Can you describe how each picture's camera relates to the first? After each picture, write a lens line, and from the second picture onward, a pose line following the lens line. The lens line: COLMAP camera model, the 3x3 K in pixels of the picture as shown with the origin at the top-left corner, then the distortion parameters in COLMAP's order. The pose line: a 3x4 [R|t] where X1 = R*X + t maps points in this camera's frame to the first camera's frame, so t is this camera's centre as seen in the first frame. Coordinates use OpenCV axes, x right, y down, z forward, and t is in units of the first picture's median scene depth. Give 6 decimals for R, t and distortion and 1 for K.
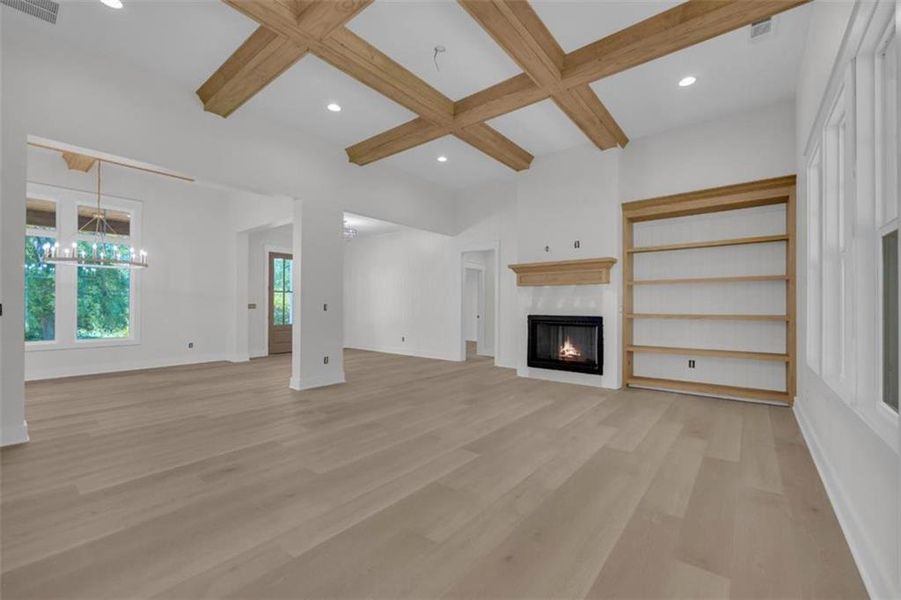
lens RADIAL K [[368.9, 0, 456.9], [0, 368.9, 299.6], [0, 0, 1]] dist [-0.006008, 0.000726]
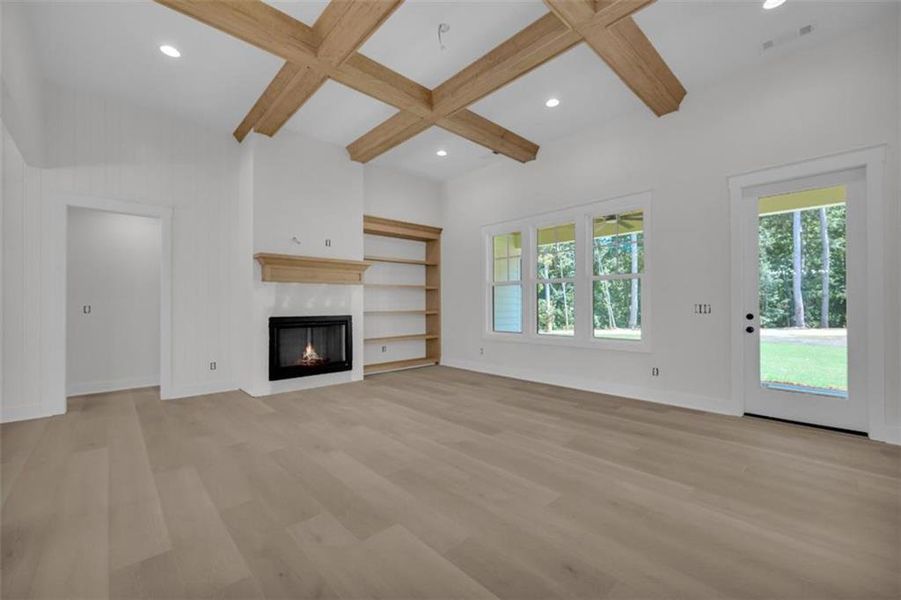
lens RADIAL K [[368.9, 0, 456.9], [0, 368.9, 298.6], [0, 0, 1]] dist [-0.006008, 0.000726]
pose [[0.141046, 0.015777, 0.989877, -0.608444], [-0.010752, 0.999838, -0.014404, 0.009535], [-0.989945, -0.008611, 0.141193, 0.534634]]
